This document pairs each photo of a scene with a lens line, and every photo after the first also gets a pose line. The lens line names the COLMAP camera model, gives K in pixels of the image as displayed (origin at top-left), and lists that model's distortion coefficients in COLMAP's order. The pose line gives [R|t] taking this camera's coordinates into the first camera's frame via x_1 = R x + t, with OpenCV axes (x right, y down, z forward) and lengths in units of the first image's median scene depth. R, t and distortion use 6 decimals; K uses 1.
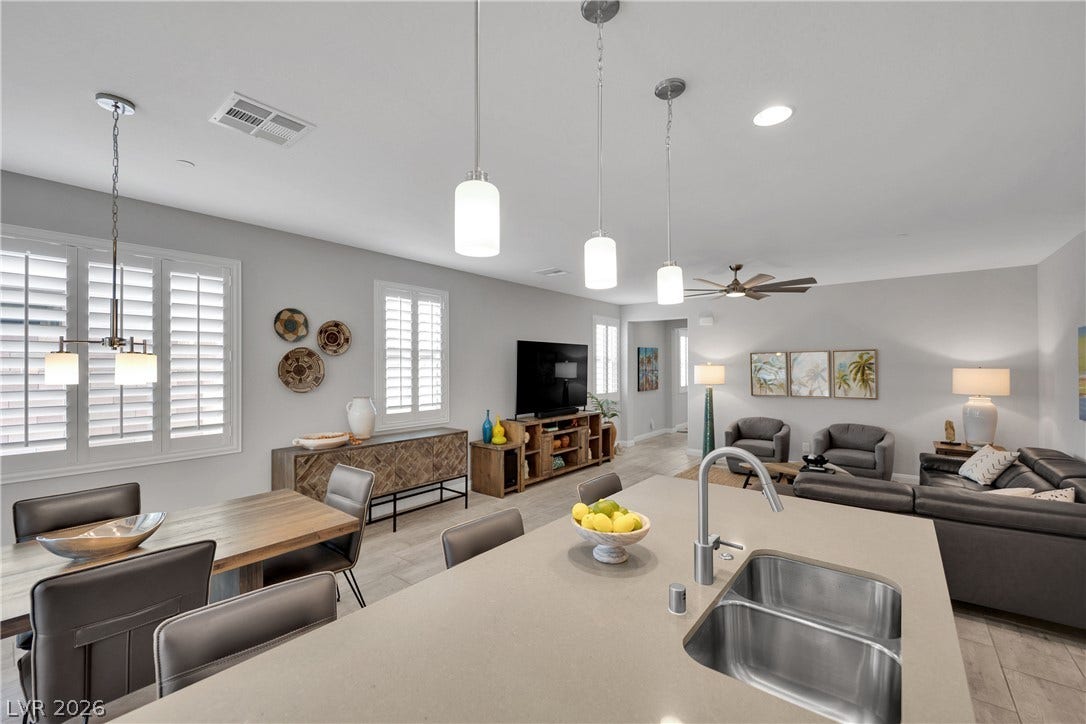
lens RADIAL K [[445.6, 0, 540.0], [0, 445.6, 363.2], [0, 0, 1]] dist [-0.002447, -0.002970]
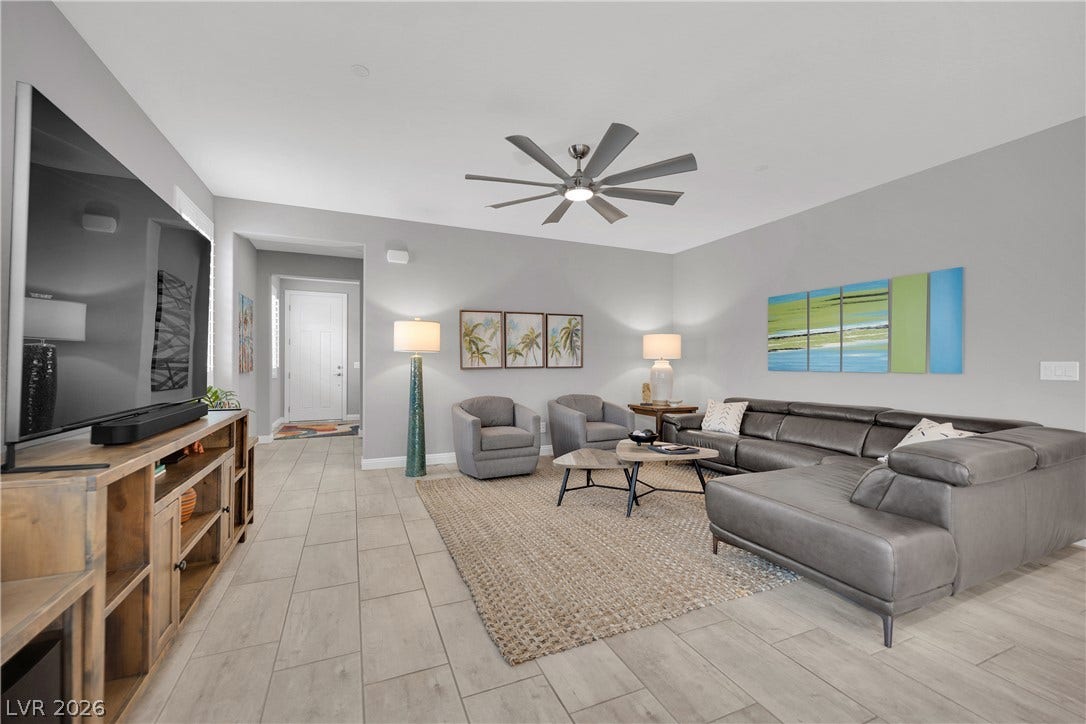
lens RADIAL K [[437.7, 0, 543.0], [0, 437.7, 362.0], [0, 0, 1]] dist [0.006953, -0.000104]
pose [[0.463468, 0.005711, 0.886095, -0.135989], [-0.009725, 0.999952, -0.001359, 0.086164], [-0.886060, -0.007988, 0.463502, 0.770113]]
